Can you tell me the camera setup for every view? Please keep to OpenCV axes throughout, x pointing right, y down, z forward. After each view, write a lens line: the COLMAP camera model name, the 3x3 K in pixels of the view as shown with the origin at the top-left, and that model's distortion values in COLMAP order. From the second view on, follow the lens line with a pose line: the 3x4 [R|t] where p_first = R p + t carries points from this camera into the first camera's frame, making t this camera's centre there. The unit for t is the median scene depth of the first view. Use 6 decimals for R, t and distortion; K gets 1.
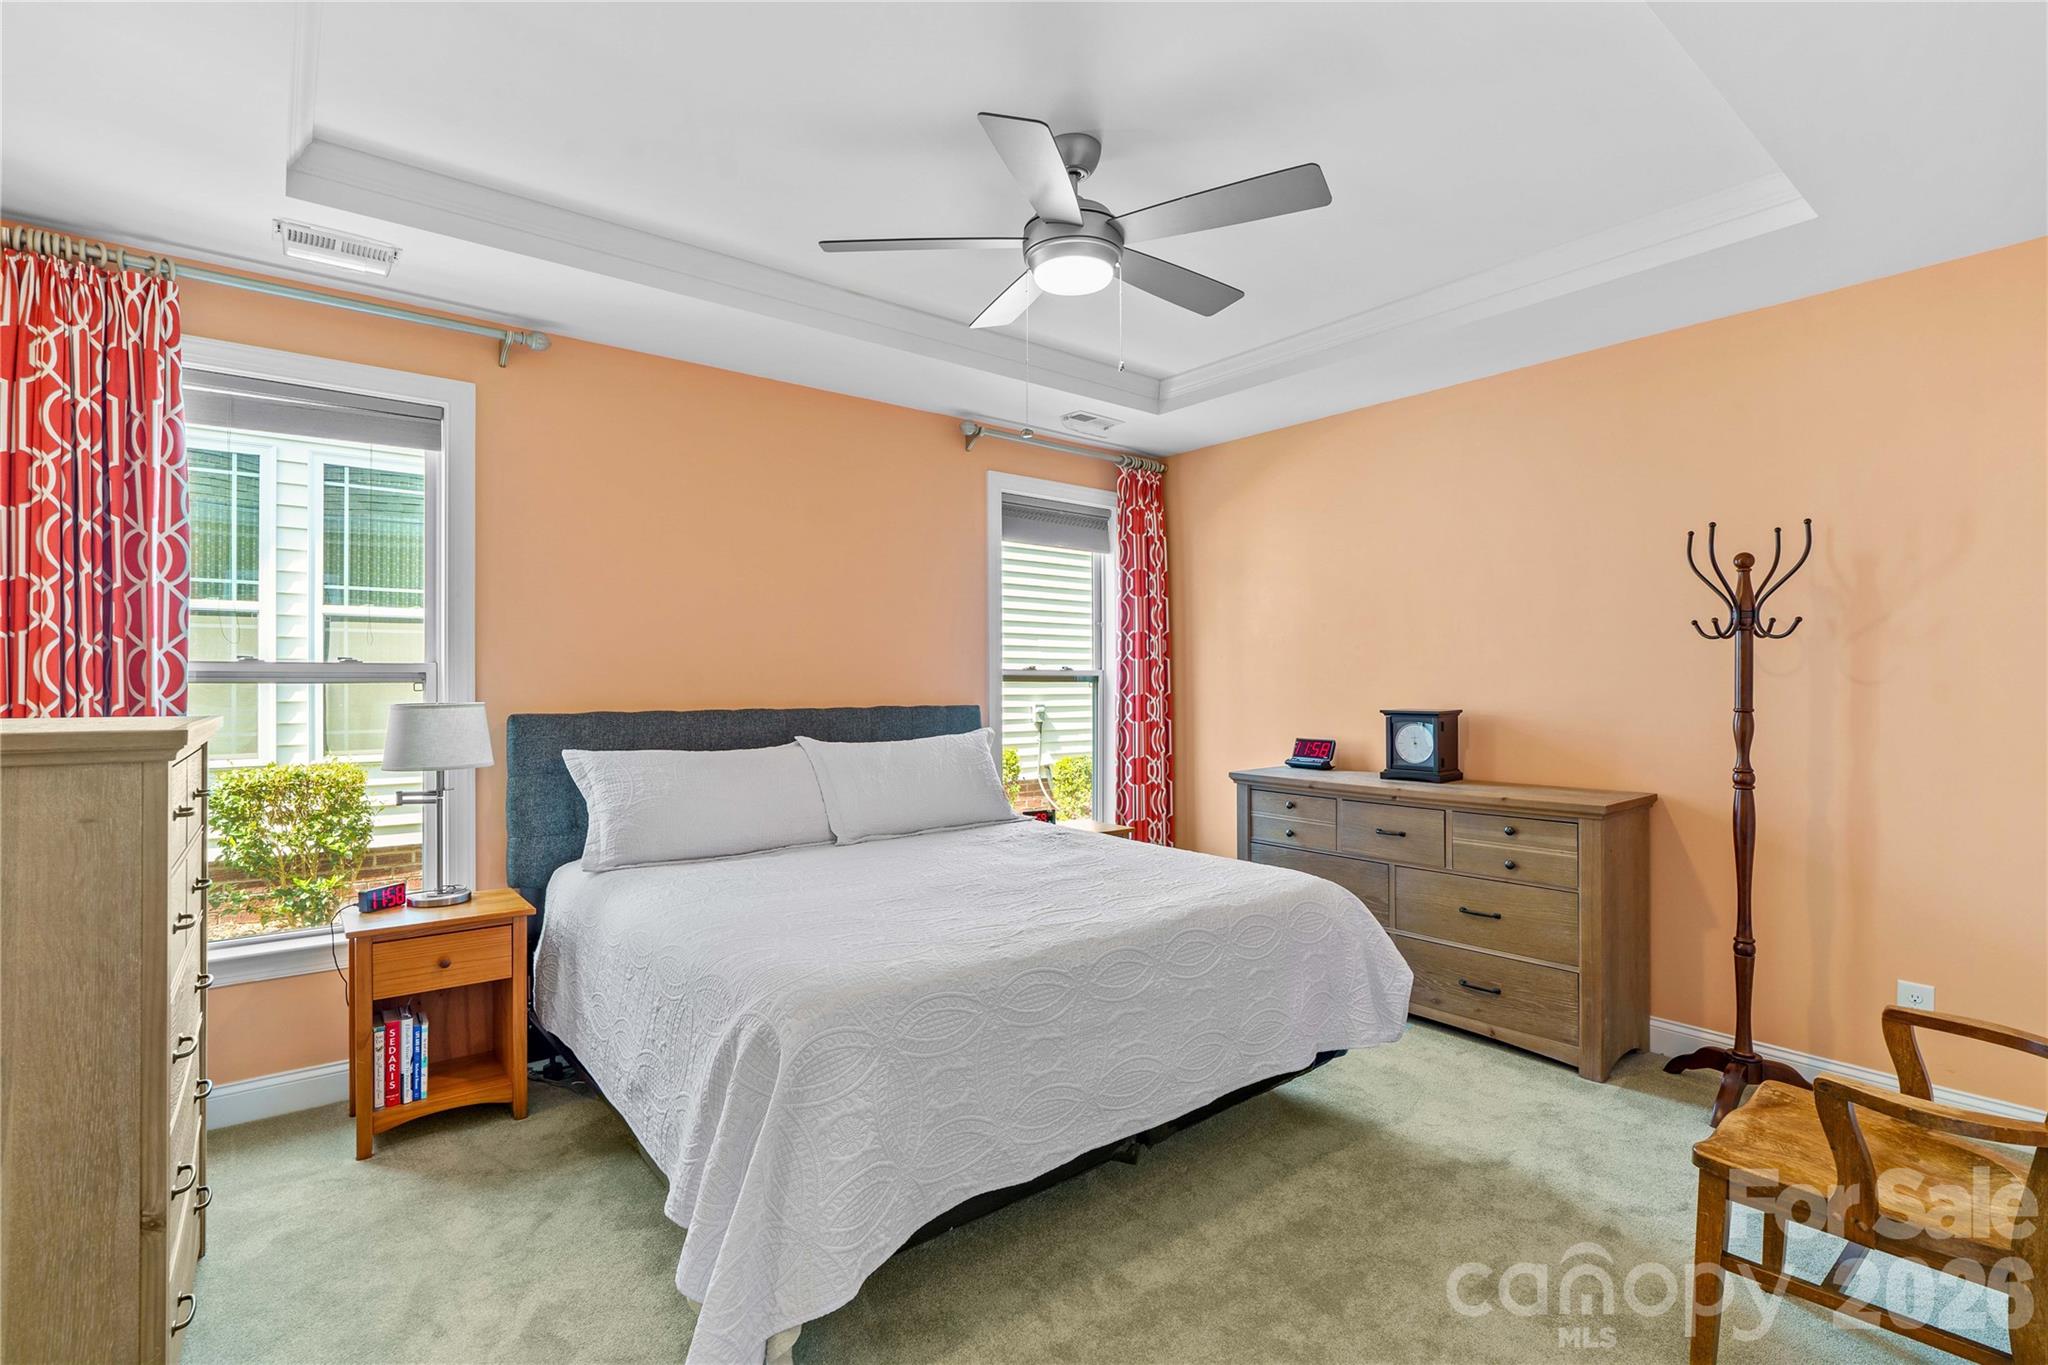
lens RADIAL K [[961.5, 0, 1025.8], [0, 961.5, 680.6], [0, 0, 1]] dist [-0.002824, 0.000242]
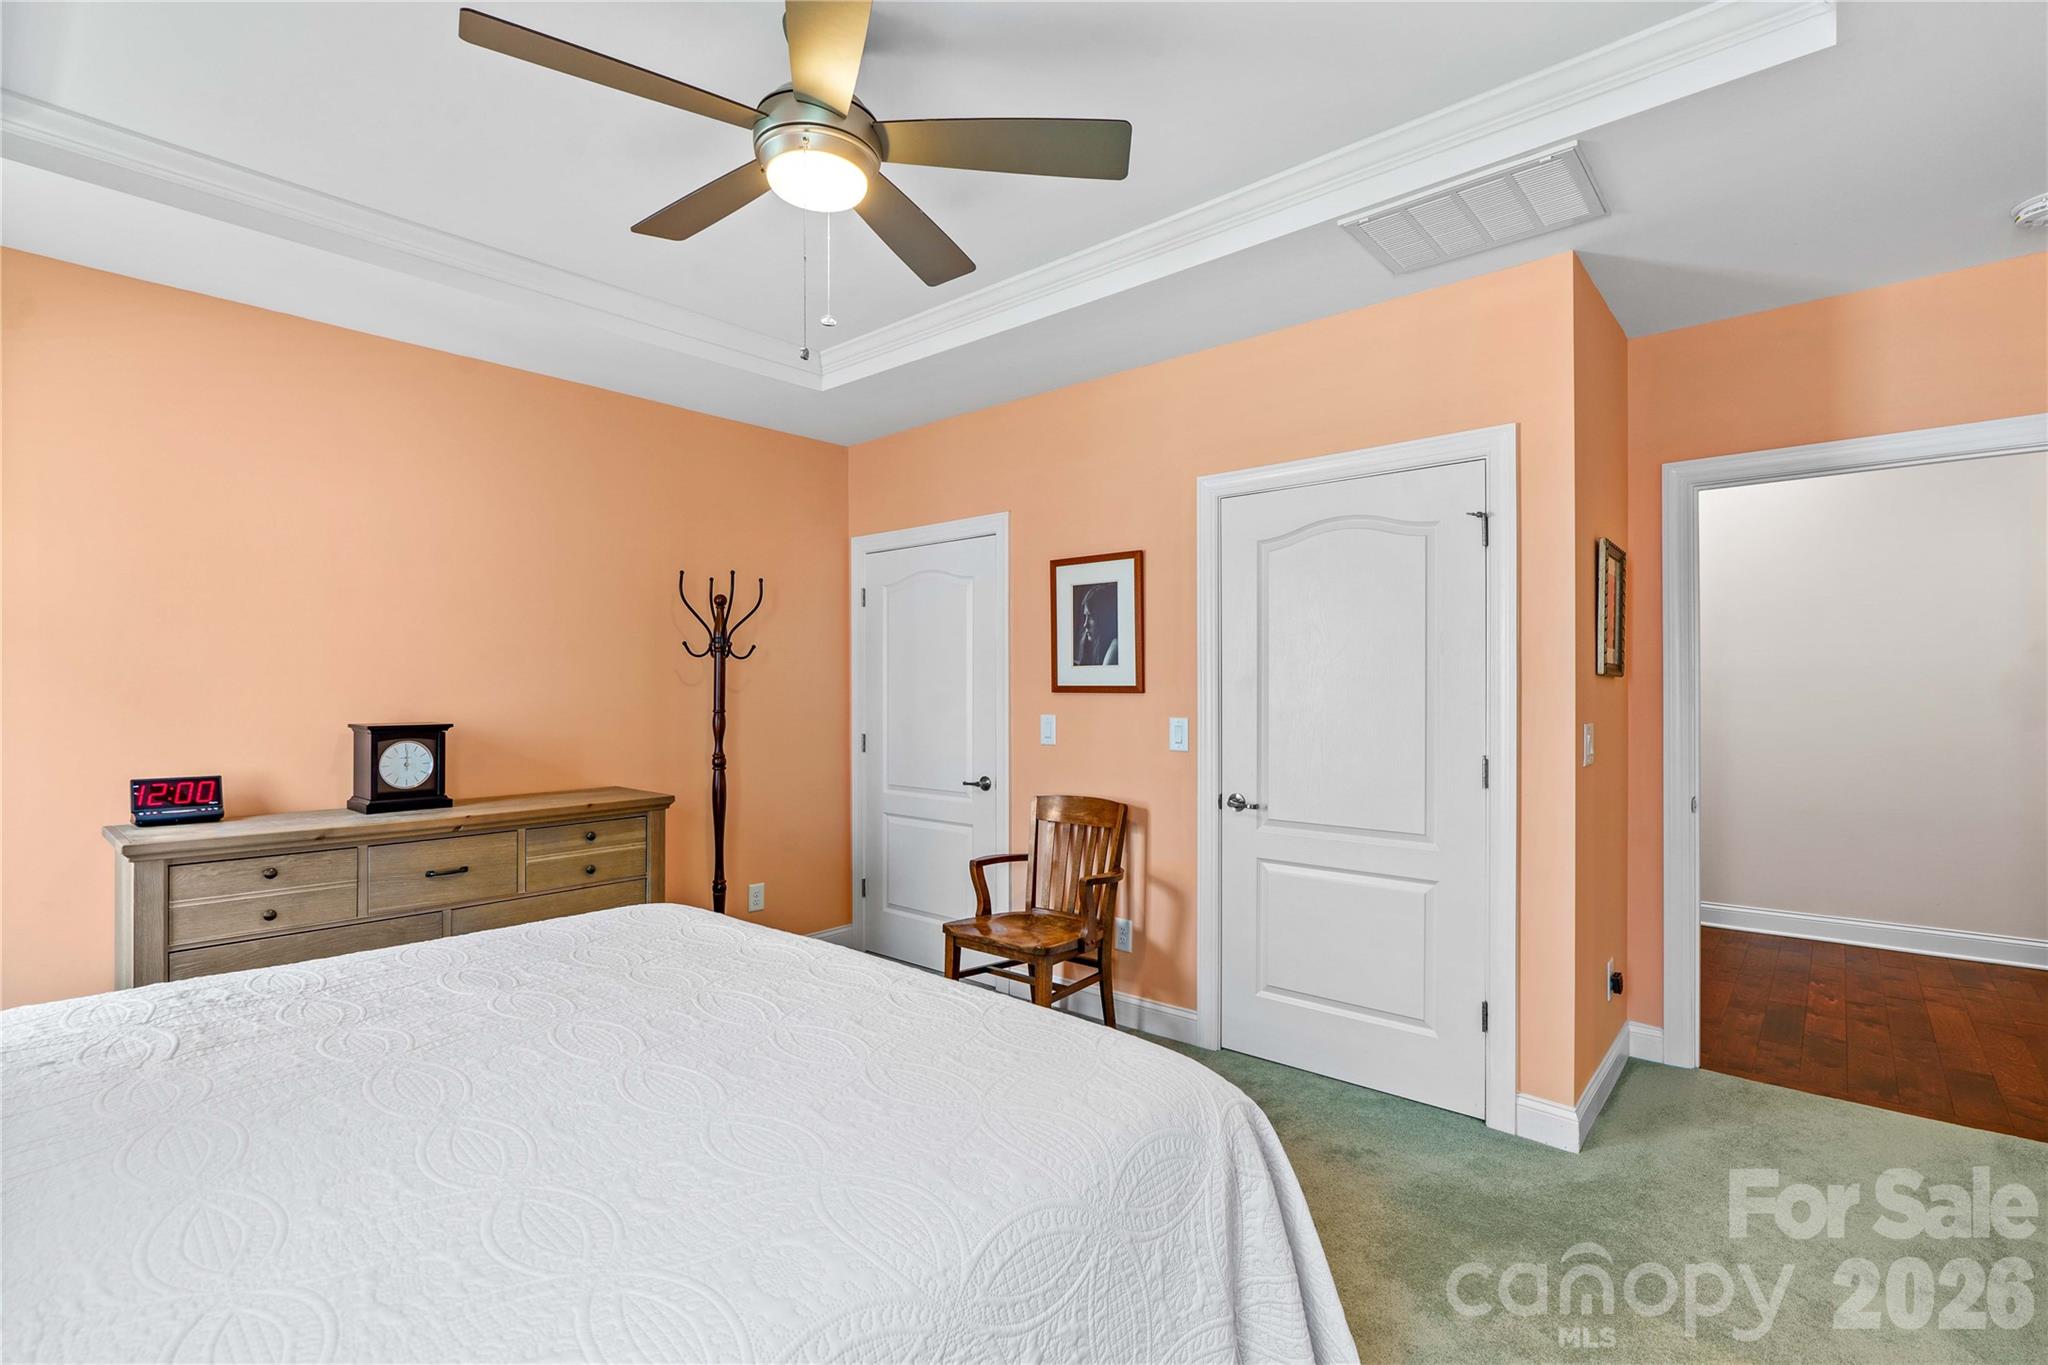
lens RADIAL K [[961.5, 0, 1025.0], [0, 961.5, 685.9], [0, 0, 1]] dist [-0.002824, 0.000242]
pose [[-0.171363, 0.009128, 0.985166, -0.579925], [0.002623, 0.999958, -0.008809, 0.006958], [-0.985204, 0.001074, -0.171380, 0.717906]]
